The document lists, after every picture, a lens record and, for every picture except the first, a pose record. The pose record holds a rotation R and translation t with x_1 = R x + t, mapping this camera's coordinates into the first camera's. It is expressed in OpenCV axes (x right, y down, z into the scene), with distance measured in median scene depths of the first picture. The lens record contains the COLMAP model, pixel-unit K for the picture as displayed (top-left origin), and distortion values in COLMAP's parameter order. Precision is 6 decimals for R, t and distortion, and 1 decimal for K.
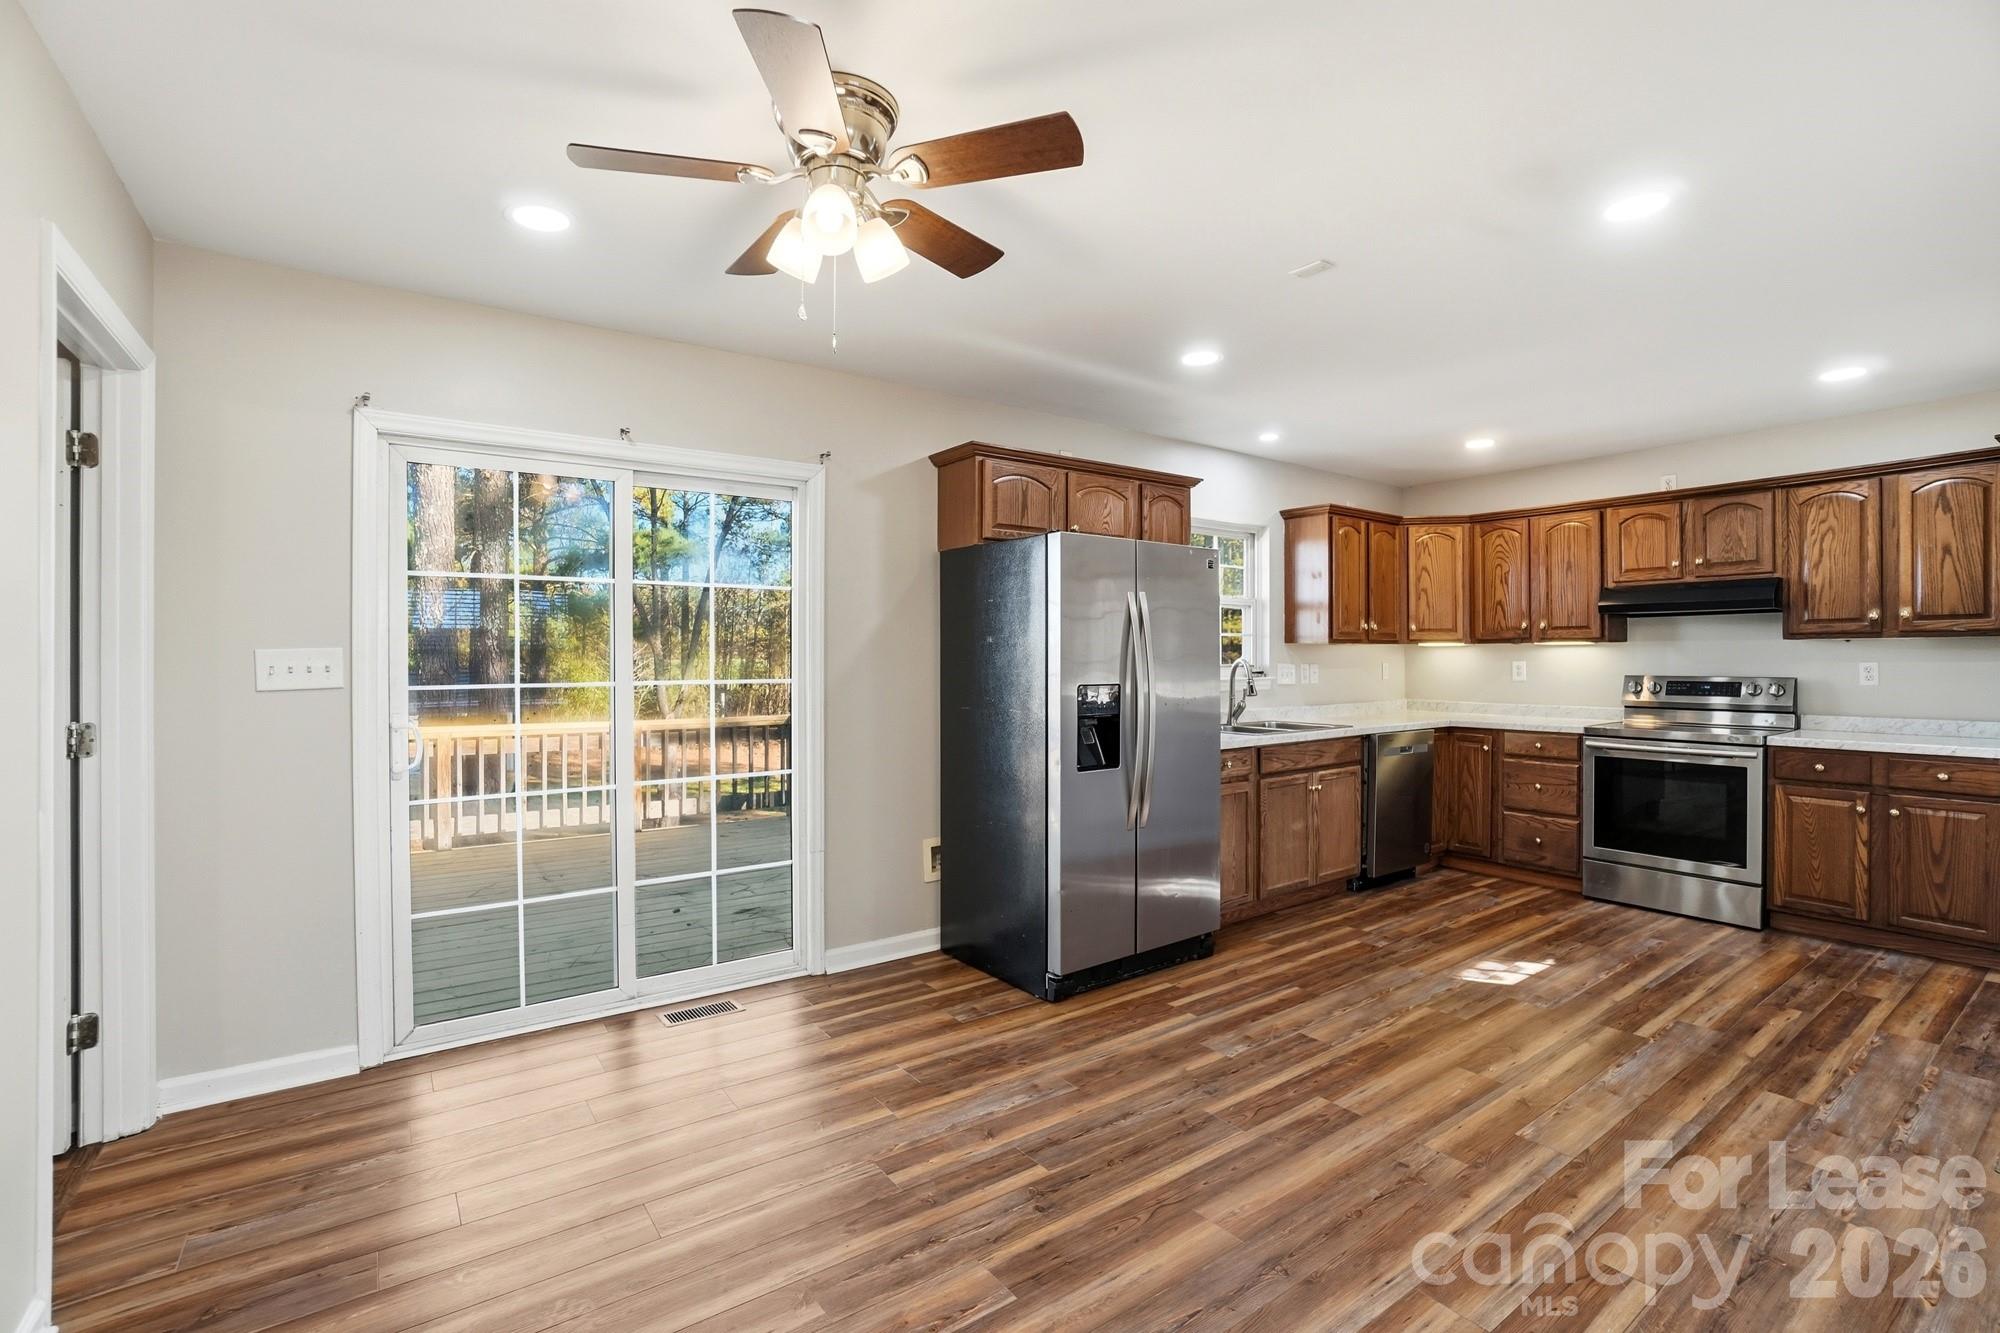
lens RADIAL K [[899.3, 0, 978.2], [0, 899.3, 660.3], [0, 0, 1]] dist [-0.055533, 0.017410]
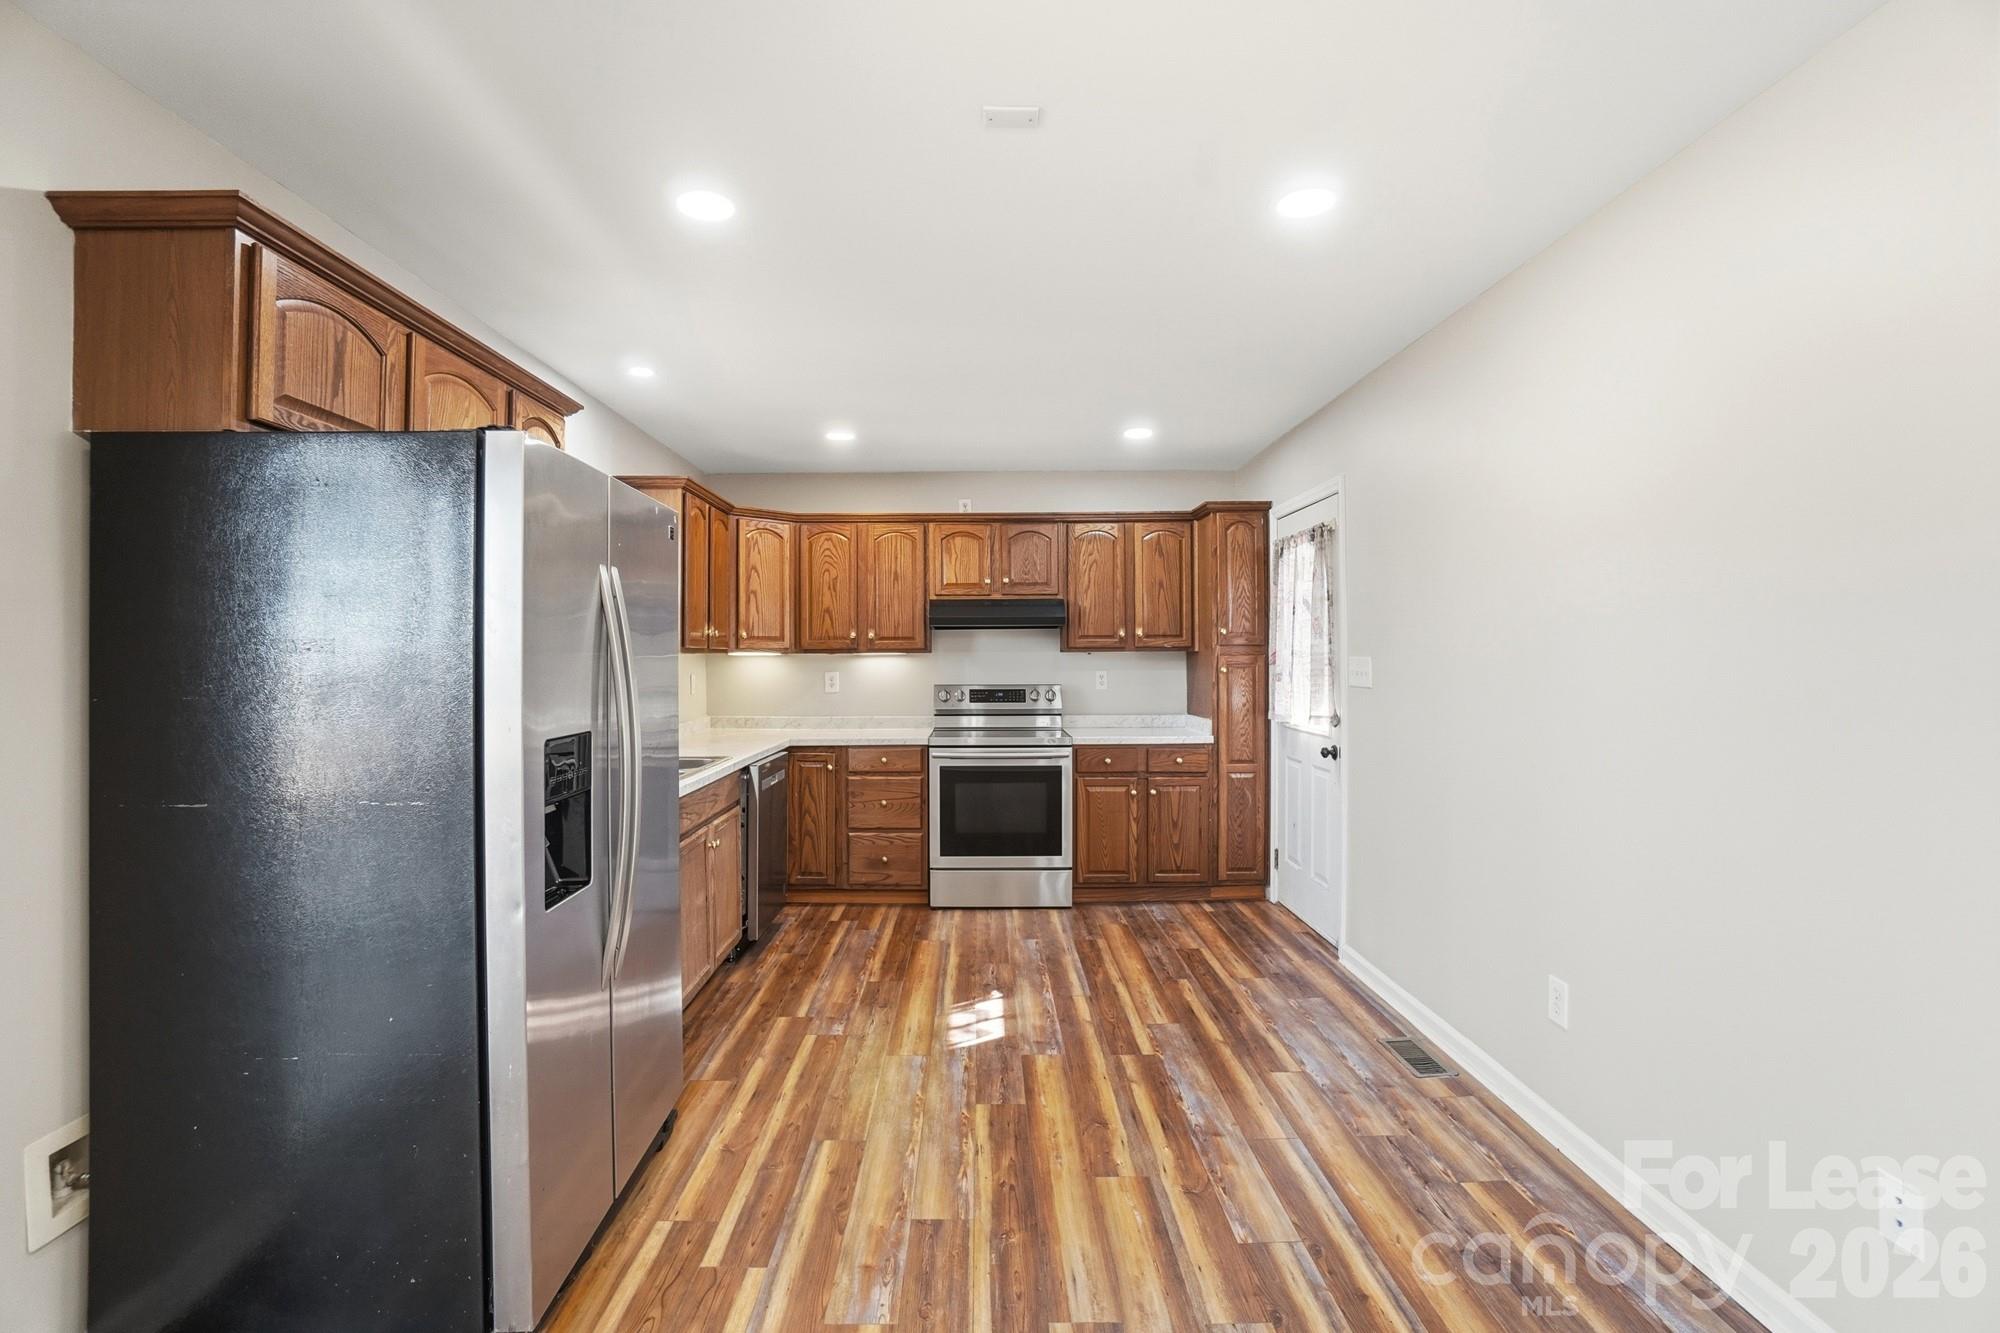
lens RADIAL K [[899.3, 0, 993.1], [0, 899.3, 654.8], [0, 0, 1]] dist [-0.055533, 0.017410]
pose [[0.565586, 0.003222, 0.824683, -0.132158], [0.005363, 0.999957, -0.007585, -0.013065], [-0.824672, 0.008713, 0.565544, 0.423243]]
